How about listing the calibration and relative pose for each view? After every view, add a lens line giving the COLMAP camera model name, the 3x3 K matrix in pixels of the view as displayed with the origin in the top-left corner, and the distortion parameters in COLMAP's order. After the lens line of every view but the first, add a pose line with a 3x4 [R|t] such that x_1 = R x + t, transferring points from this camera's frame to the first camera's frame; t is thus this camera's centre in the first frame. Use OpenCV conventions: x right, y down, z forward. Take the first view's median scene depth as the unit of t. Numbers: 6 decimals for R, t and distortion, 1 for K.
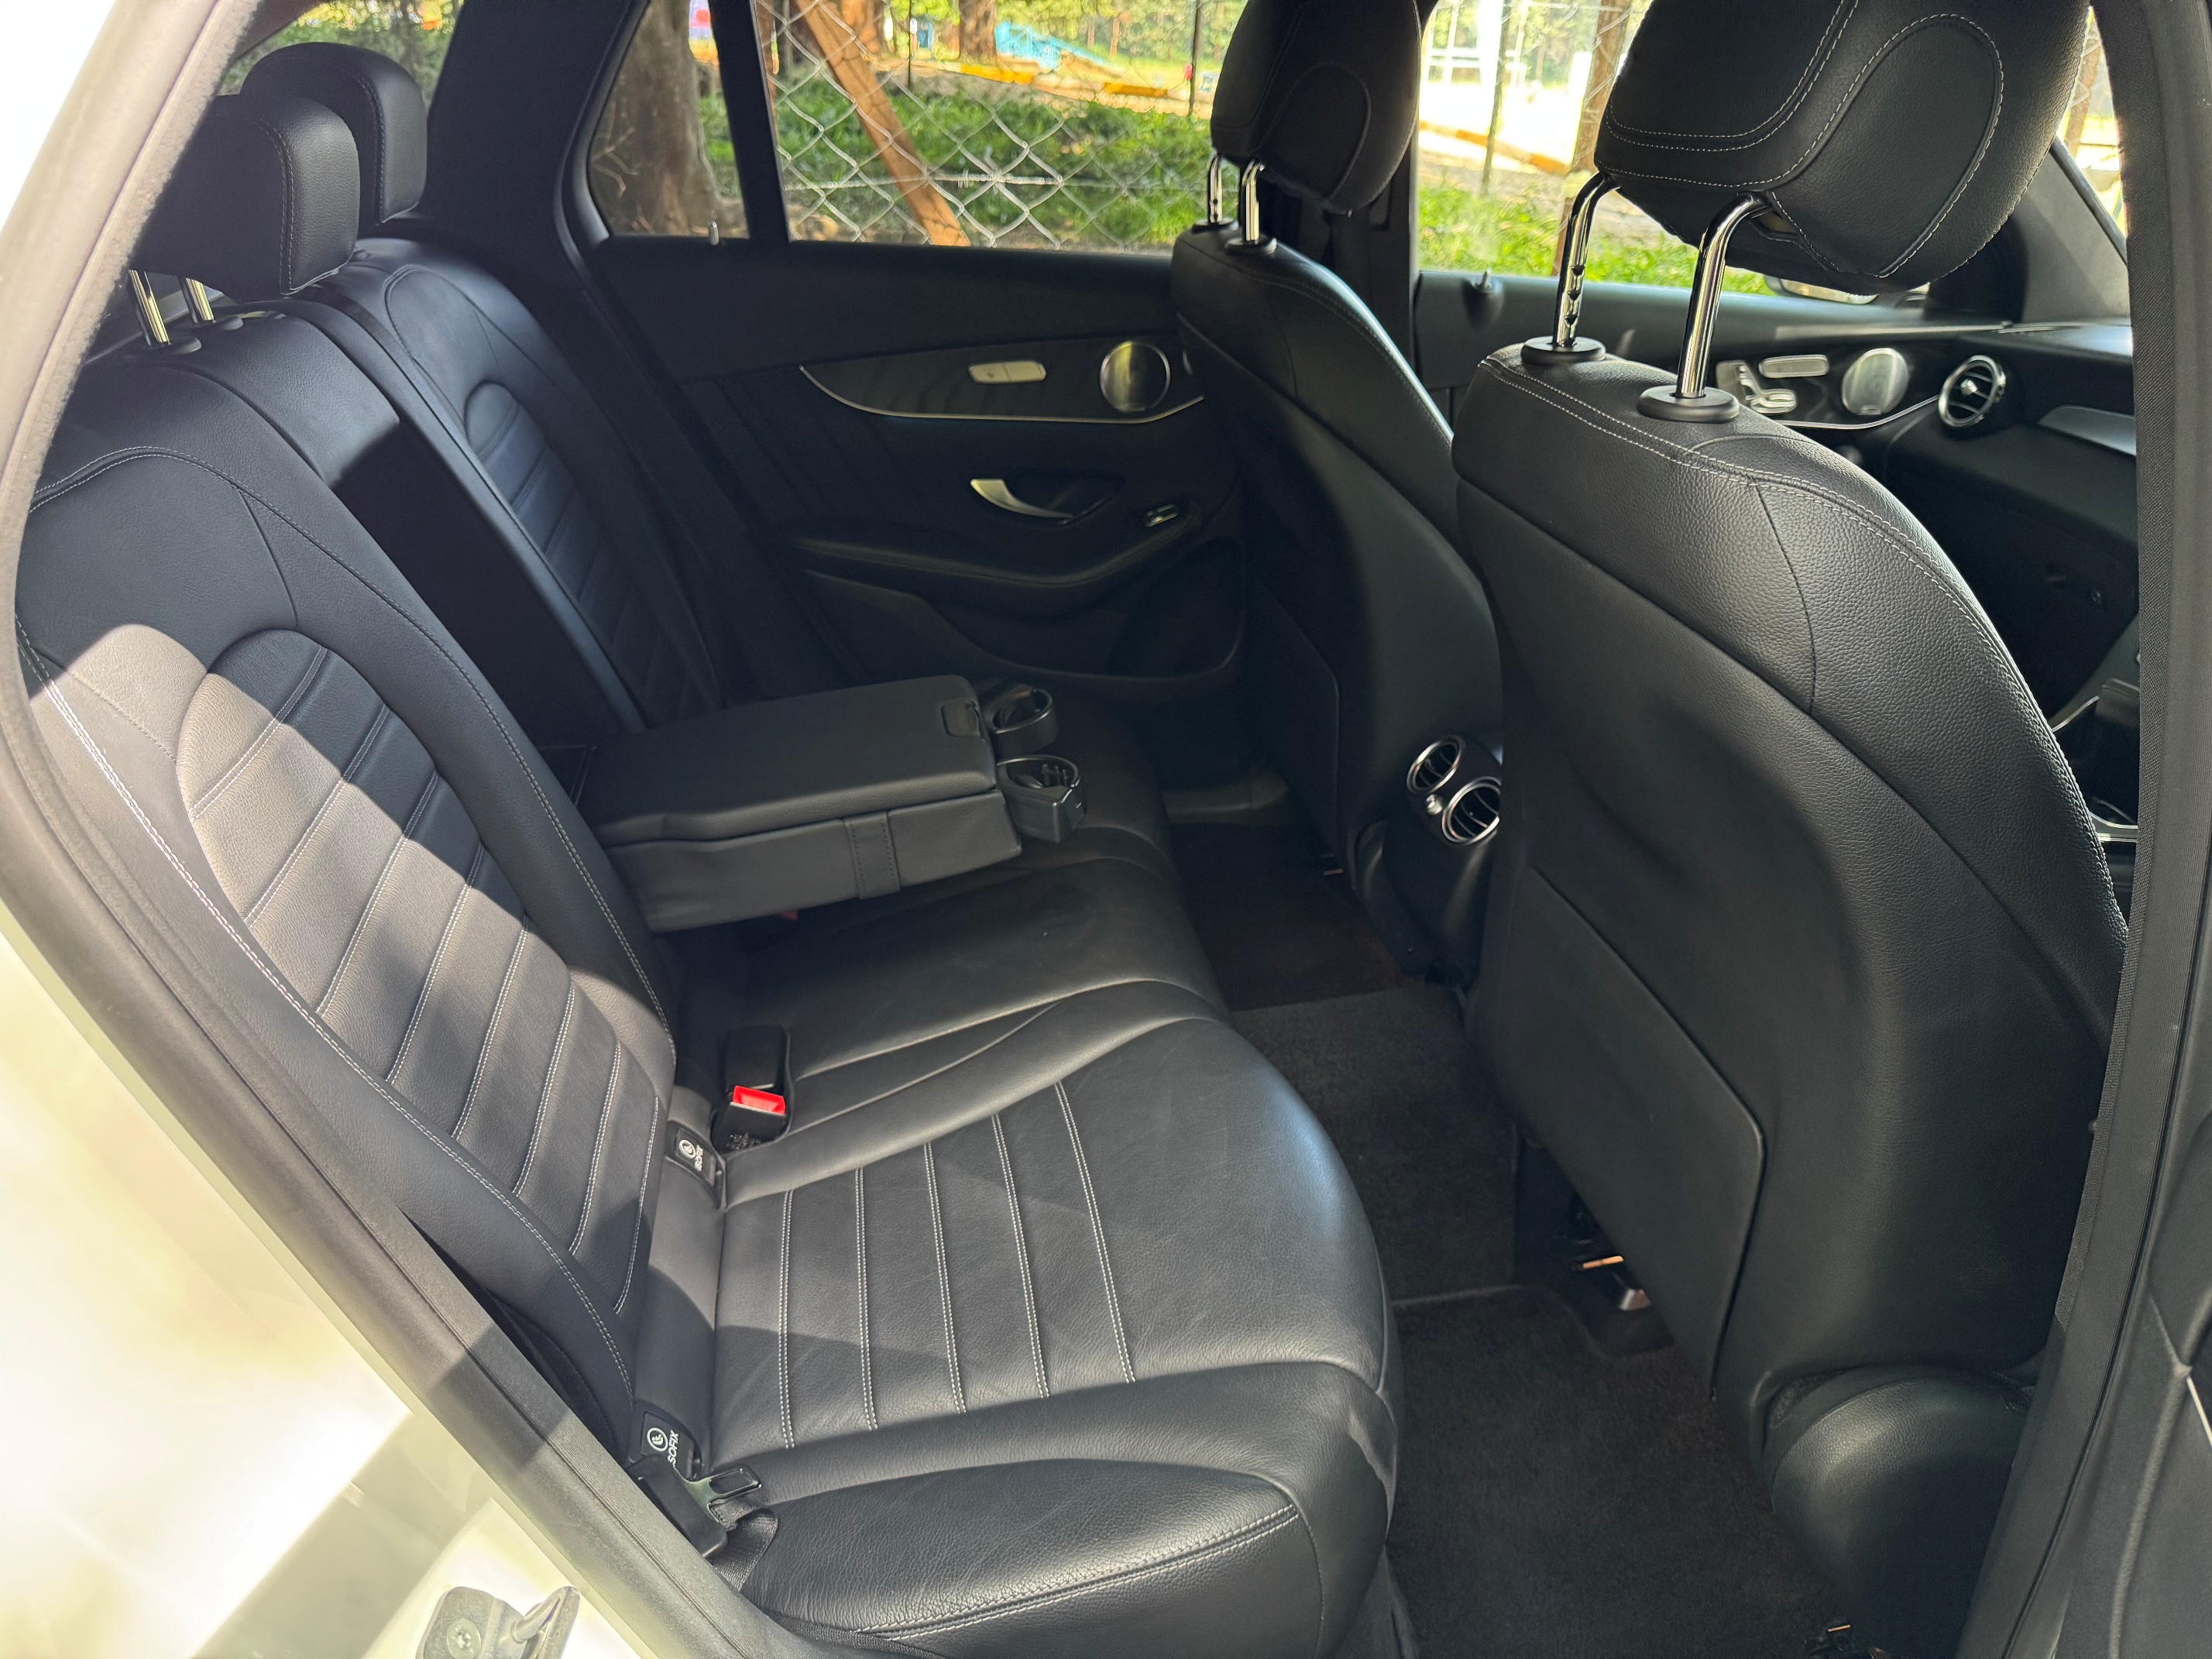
lens RADIAL K [[1522.6, 0, 1106.2], [0, 1522.6, 830.2], [0, 0, 1]] dist [-0.002247, -0.001655]
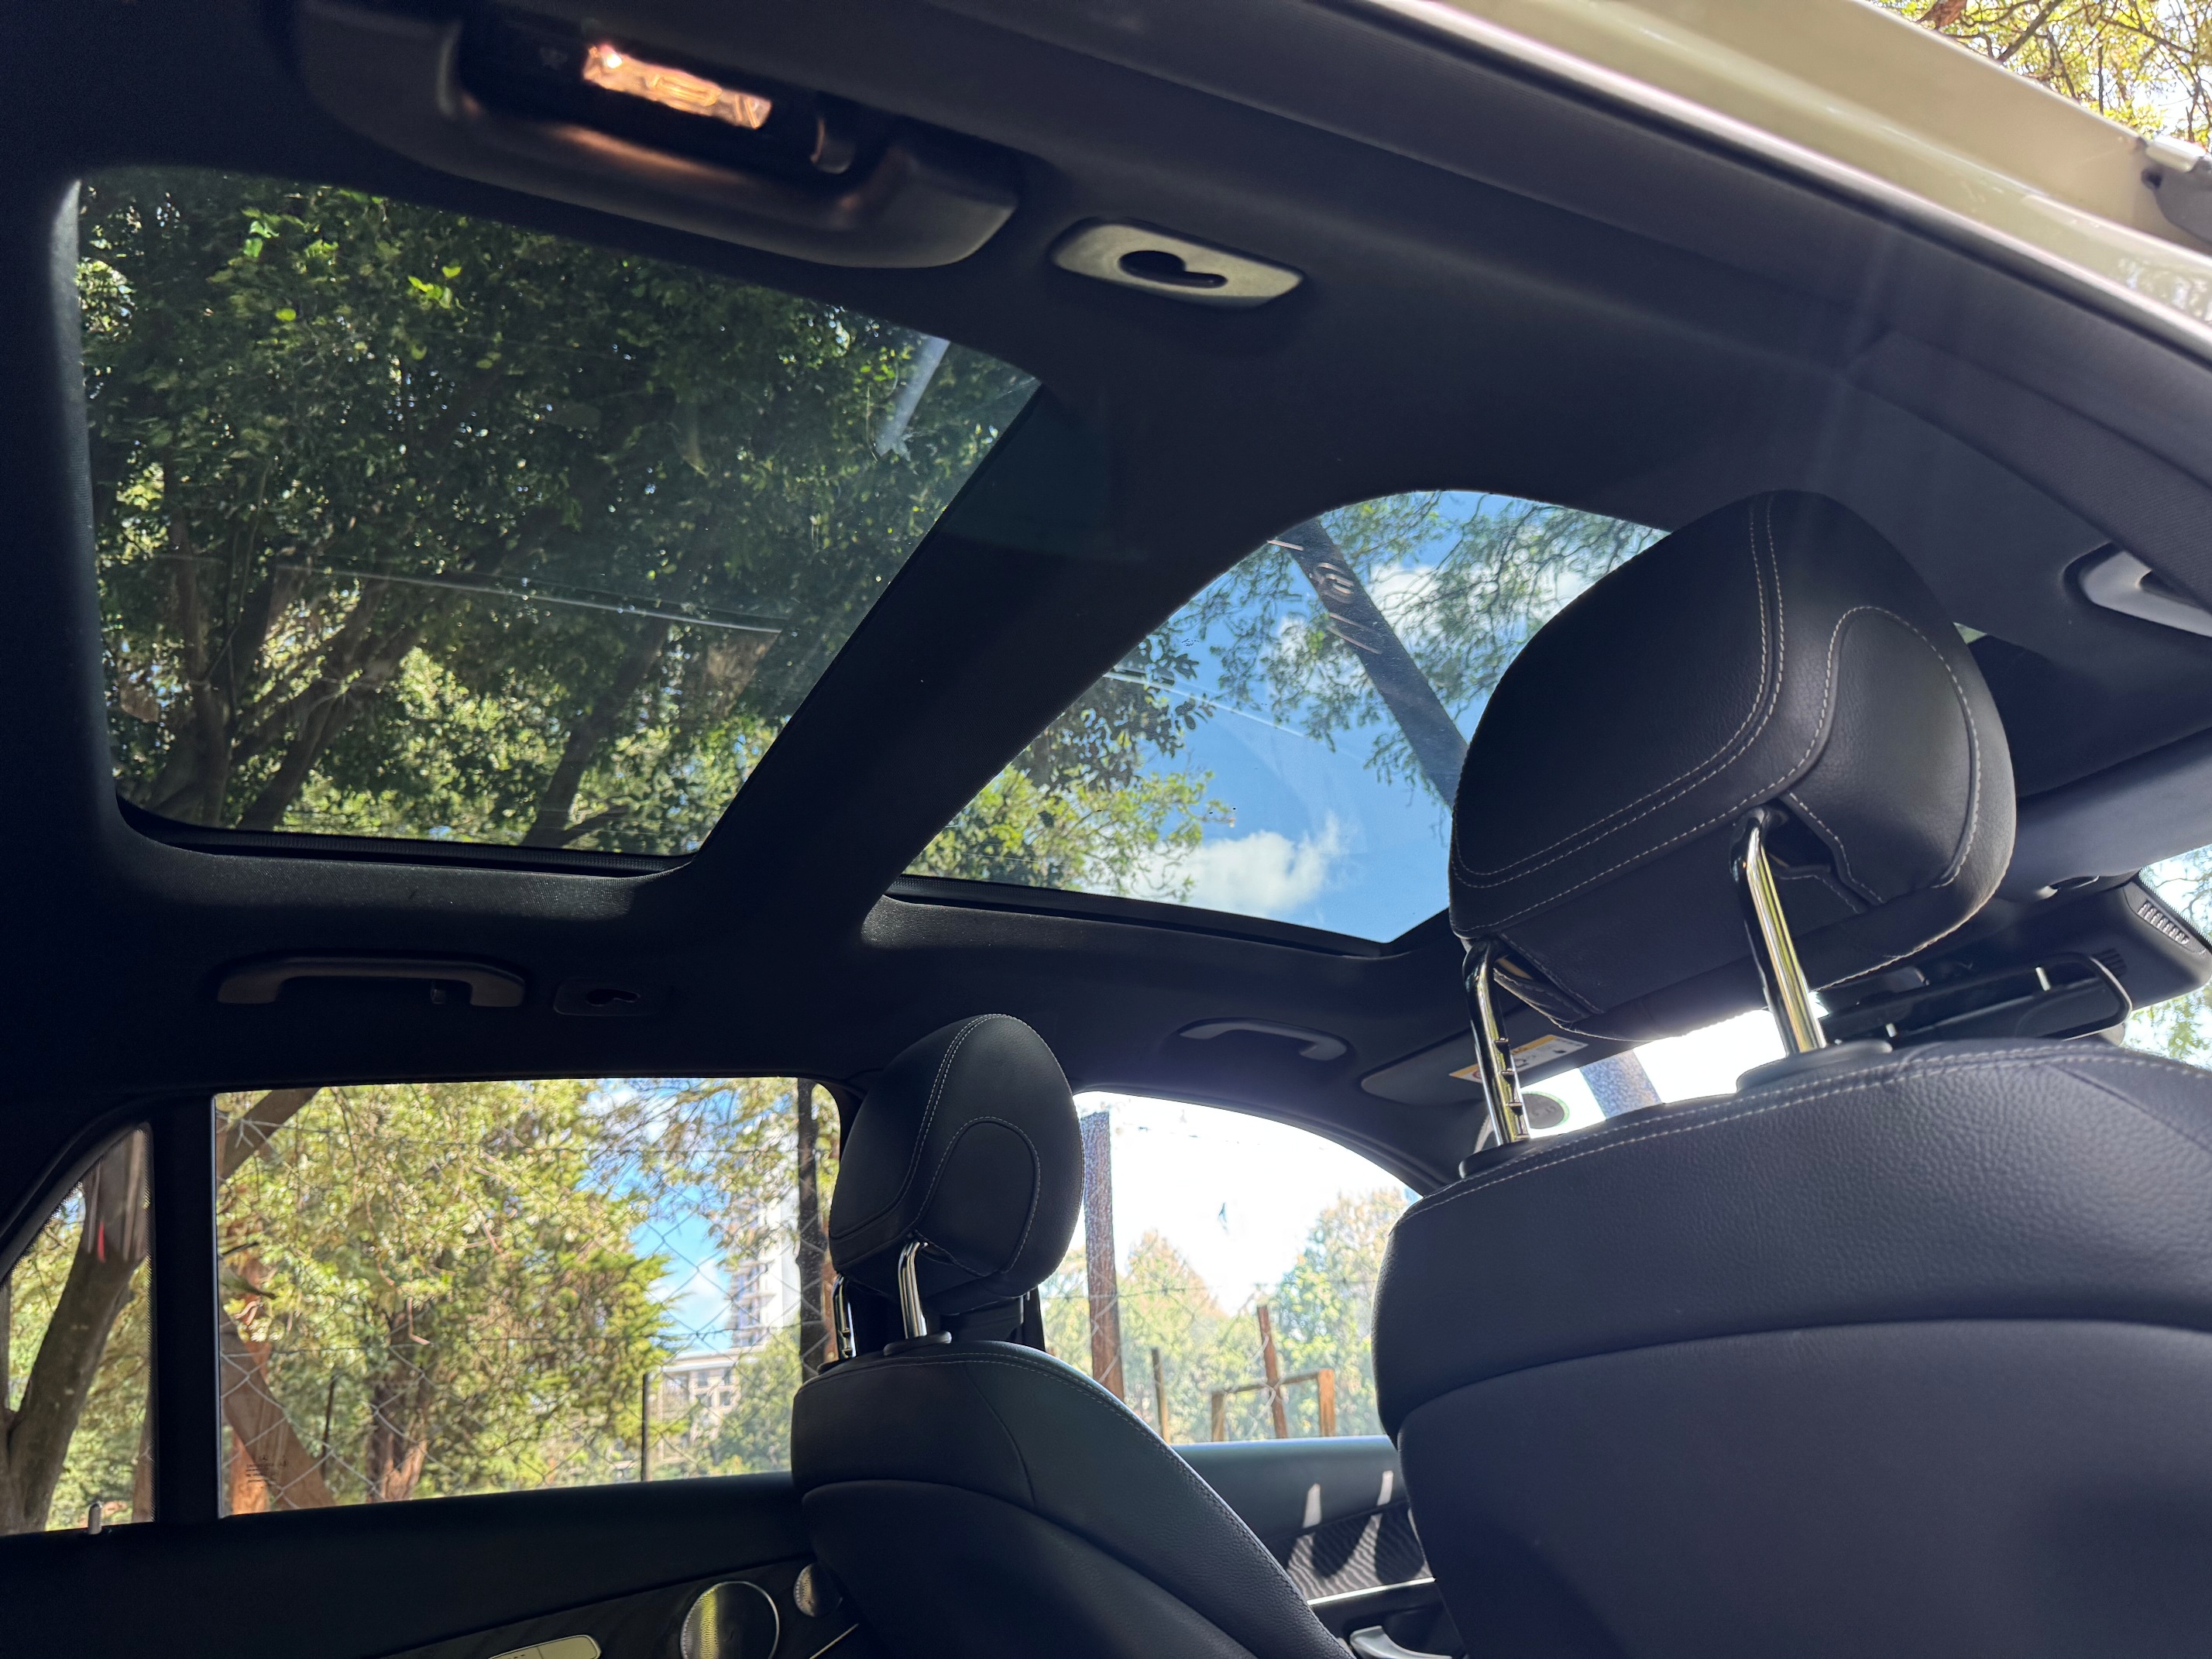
lens RADIAL K [[1522.6, 0, 1106.6], [0, 1522.6, 825.7], [0, 0, 1]] dist [-0.002247, -0.001655]
pose [[0.937831, -0.001621, 0.347088, -0.087738], [0.266889, 0.642693, -0.718134, 0.034576], [-0.221907, 0.766122, 0.603170, 0.306026]]
